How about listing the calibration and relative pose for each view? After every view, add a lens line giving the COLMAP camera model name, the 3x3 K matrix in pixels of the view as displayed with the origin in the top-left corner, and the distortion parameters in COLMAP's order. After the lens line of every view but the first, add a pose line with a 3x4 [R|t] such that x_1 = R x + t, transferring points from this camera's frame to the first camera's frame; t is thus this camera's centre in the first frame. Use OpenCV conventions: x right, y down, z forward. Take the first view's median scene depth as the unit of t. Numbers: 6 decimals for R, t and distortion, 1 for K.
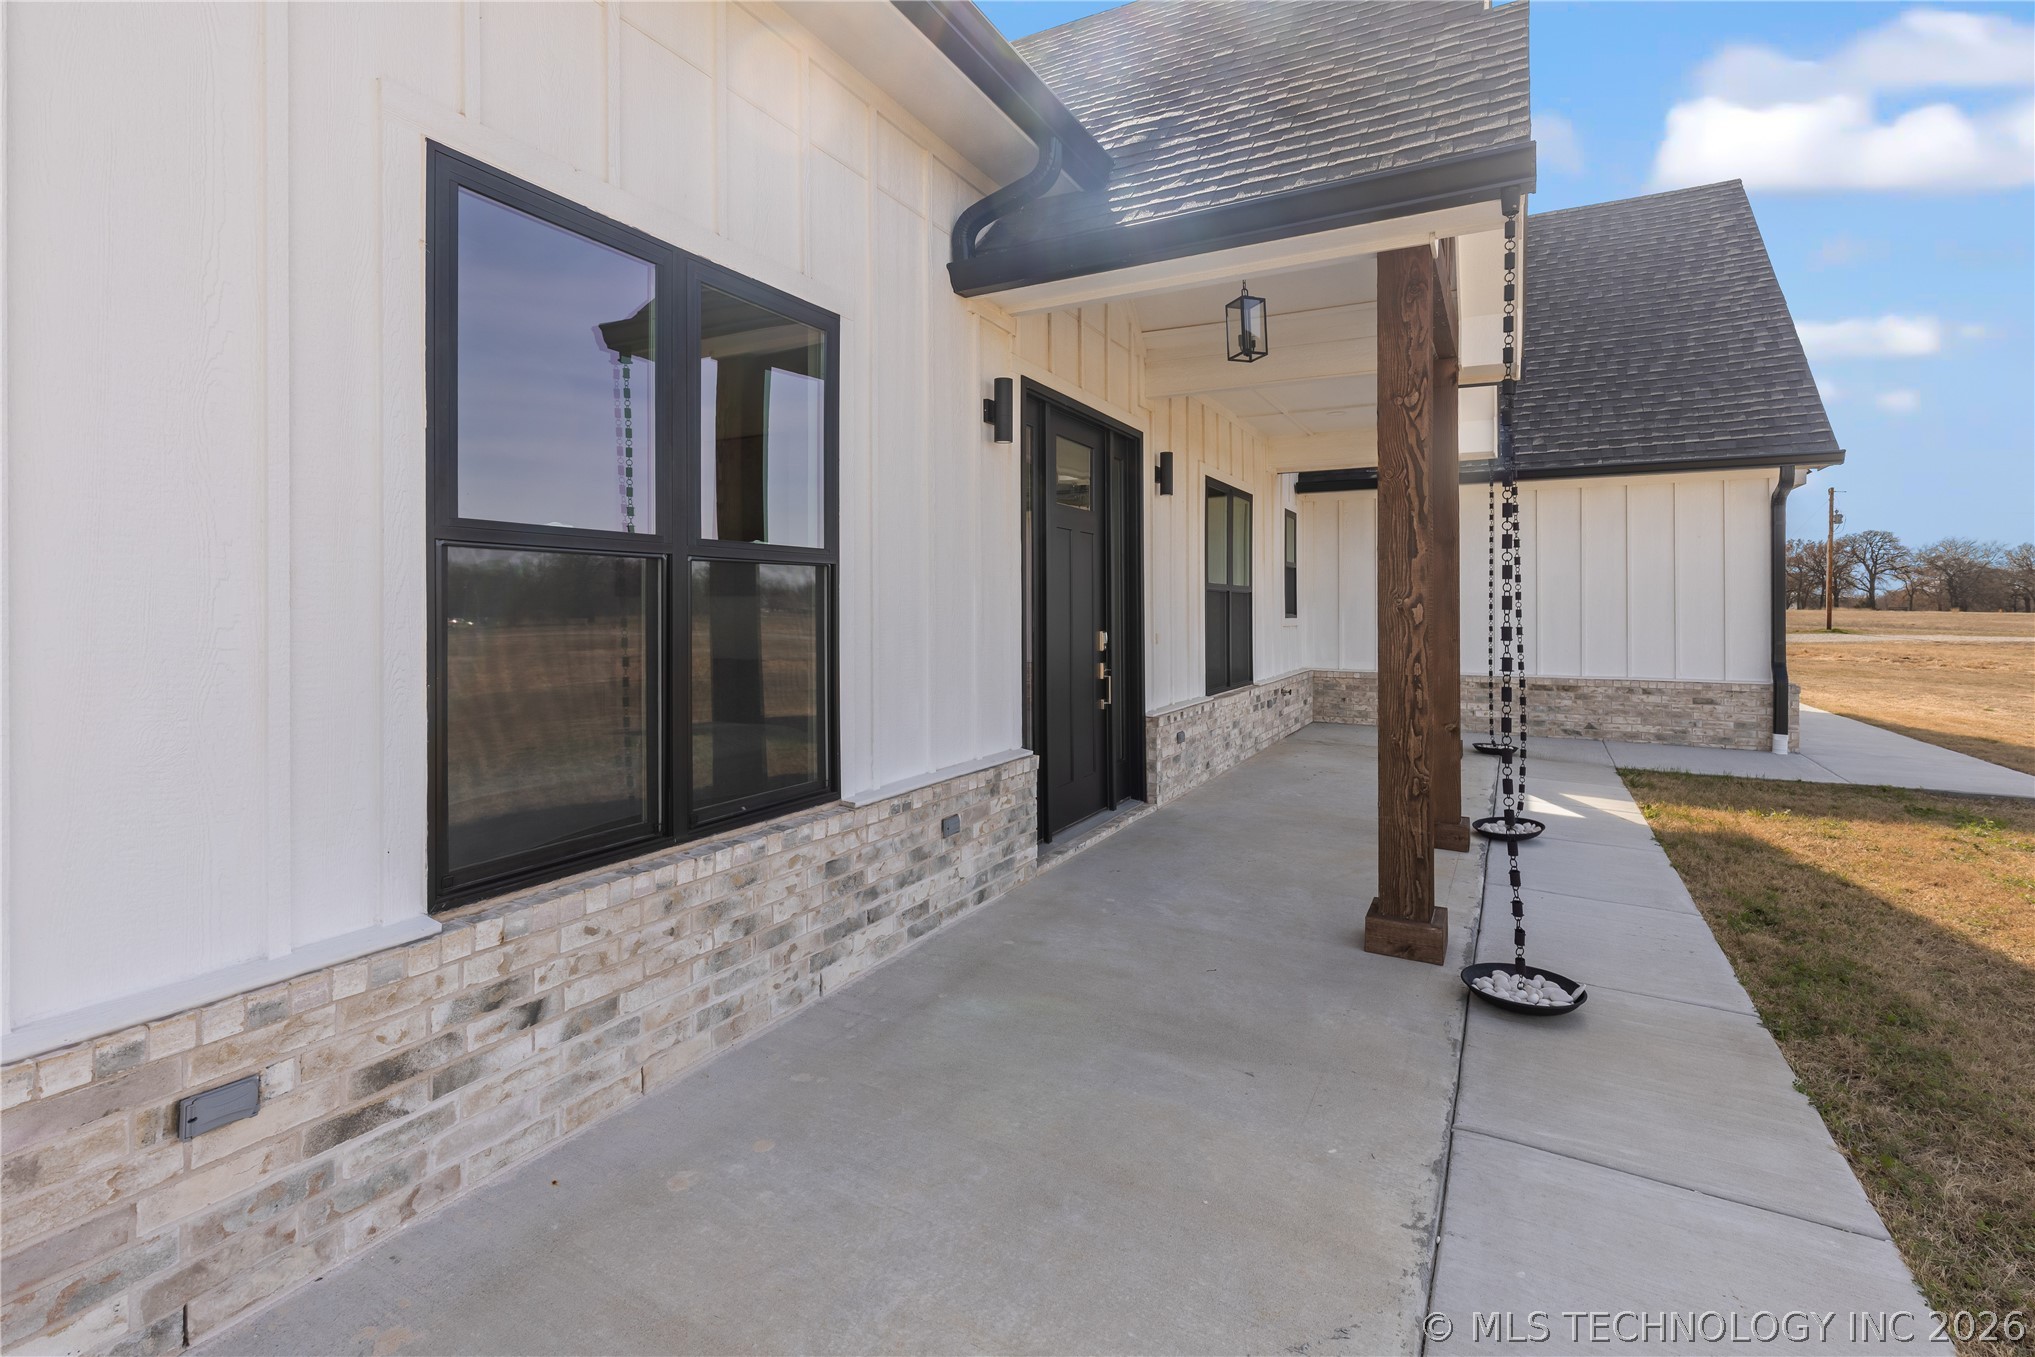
lens RADIAL K [[942.4, 0, 1038.3], [0, 942.4, 606.9], [0, 0, 1]] dist [0.012894, -0.002341]
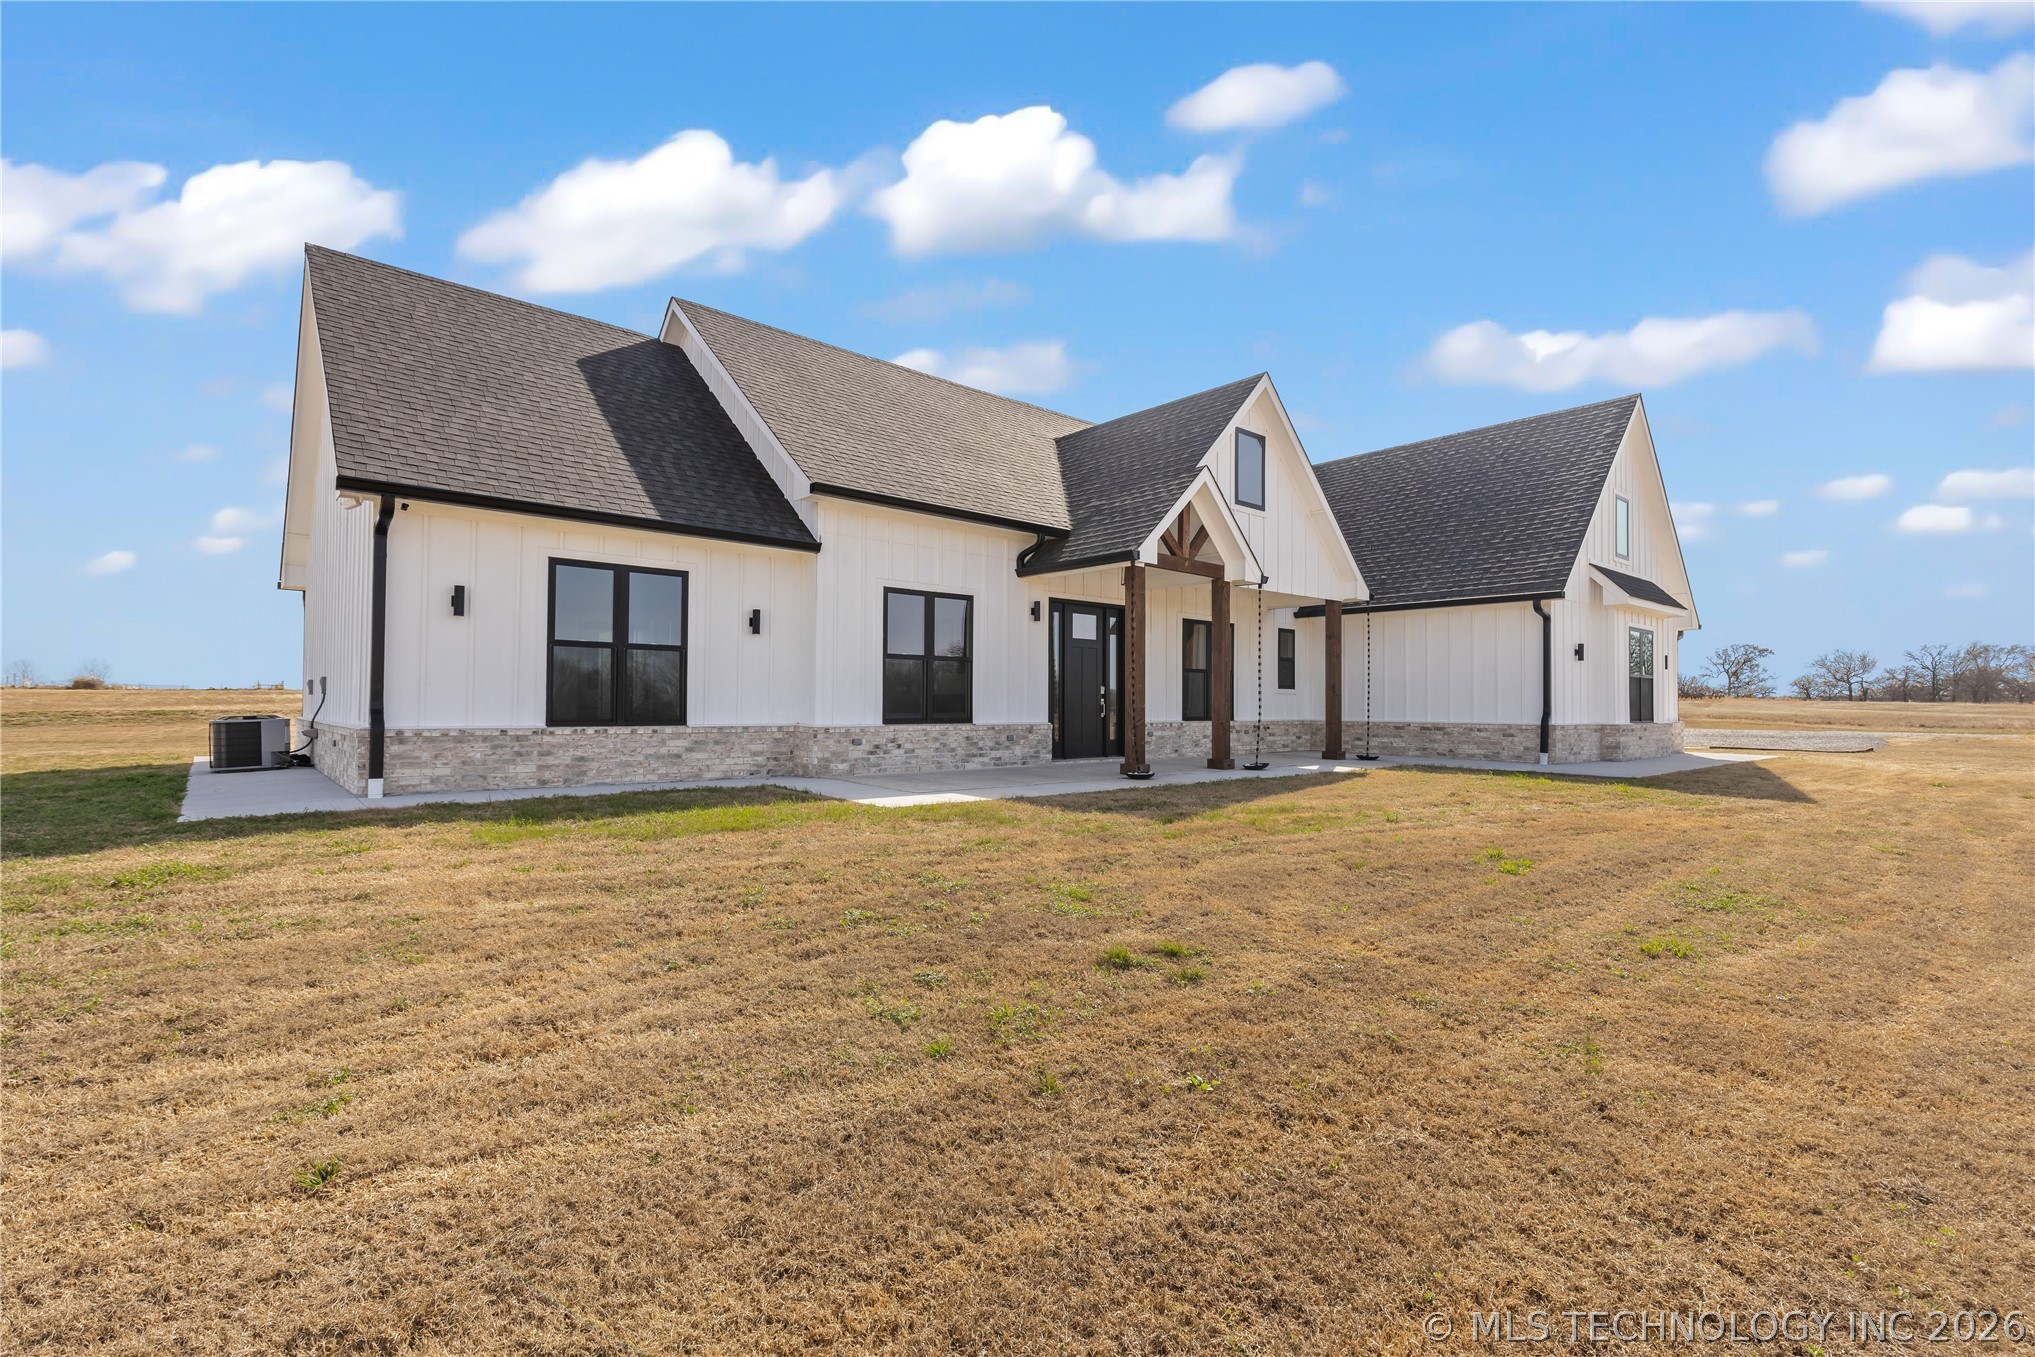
lens RADIAL K [[942.4, 0, 1015.6], [0, 942.4, 688.4], [0, 0, 1]] dist [0.012894, -0.002341]
pose [[0.920780, -0.000671, -0.390082, 1.251230], [-0.006152, 0.999849, -0.016241, 0.109440], [0.390034, 0.017354, 0.920637, -2.124513]]
